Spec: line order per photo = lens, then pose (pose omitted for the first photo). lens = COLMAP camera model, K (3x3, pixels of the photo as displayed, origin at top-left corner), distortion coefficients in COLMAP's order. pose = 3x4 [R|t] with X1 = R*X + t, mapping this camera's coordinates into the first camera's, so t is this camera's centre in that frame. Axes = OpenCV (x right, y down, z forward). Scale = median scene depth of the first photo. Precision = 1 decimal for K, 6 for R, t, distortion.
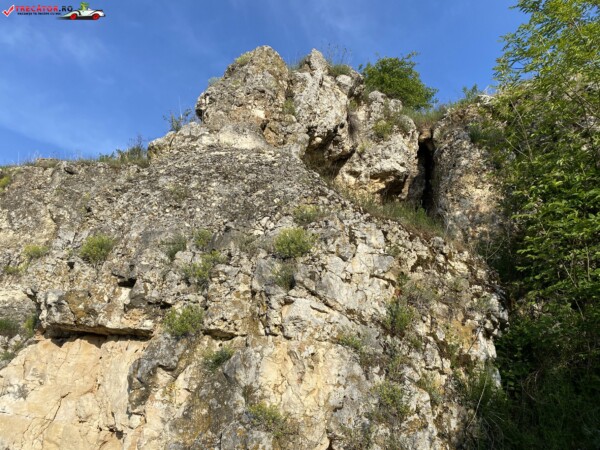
lens RADIAL K [[456.0, 0, 298.6], [0, 456.0, 220.1], [0, 0, 1]] dist [0.044796, -0.052613]
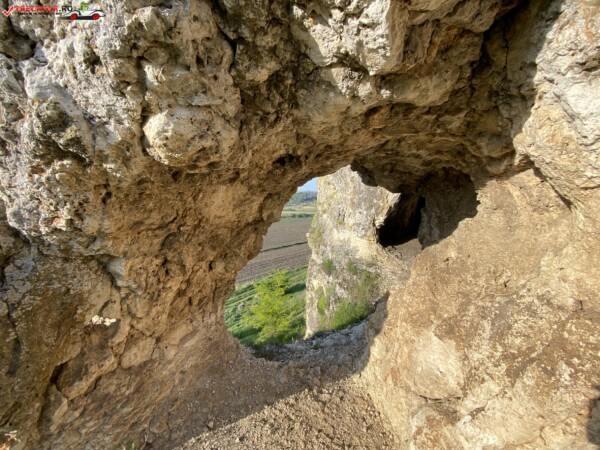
lens RADIAL K [[242.0, 0, 296.8], [0, 242.0, 225.6], [0, 0, 1]] dist [0.019130, -0.019119]
pose [[0.287386, 0.054730, -0.956250, 0.161494], [0.433142, 0.883024, 0.180713, -0.121991], [0.854282, -0.466126, 0.230063, 0.951238]]
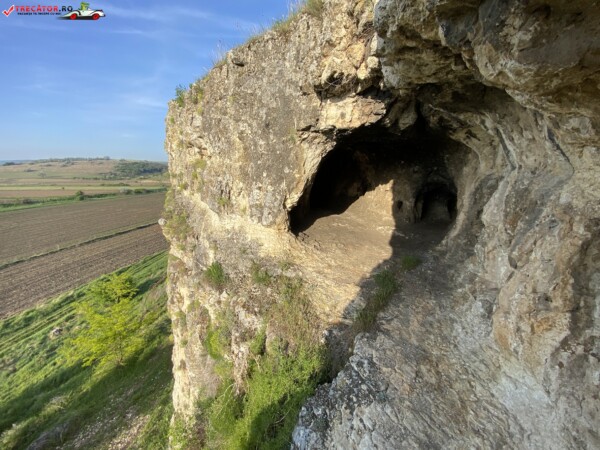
lens RADIAL K [[242.0, 0, 298.4], [0, 242.0, 227.4], [0, 0, 1]] dist [0.019130, -0.019119]
pose [[0.774025, 0.098726, -0.625411, -0.213732], [0.299559, 0.813120, 0.499099, -0.087390], [0.557808, -0.573663, 0.599801, 1.029928]]
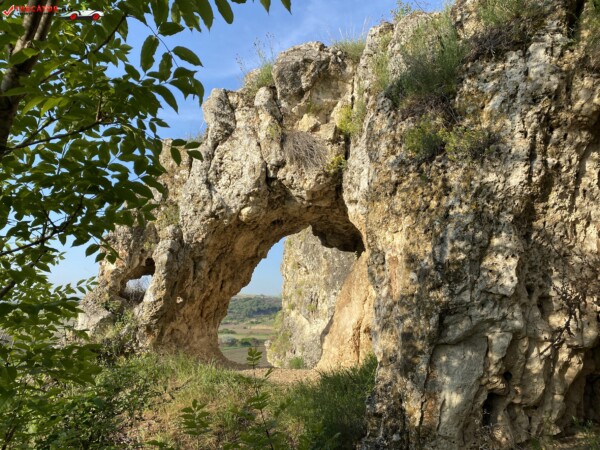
lens RADIAL K [[456.0, 0, 302.6], [0, 456.0, 214.9], [0, 0, 1]] dist [0.044796, -0.052613]
pose [[0.414670, -0.233812, -0.879421, 0.687134], [0.405772, 0.912534, -0.051284, -0.089753], [0.814492, -0.335579, 0.473275, 0.682075]]
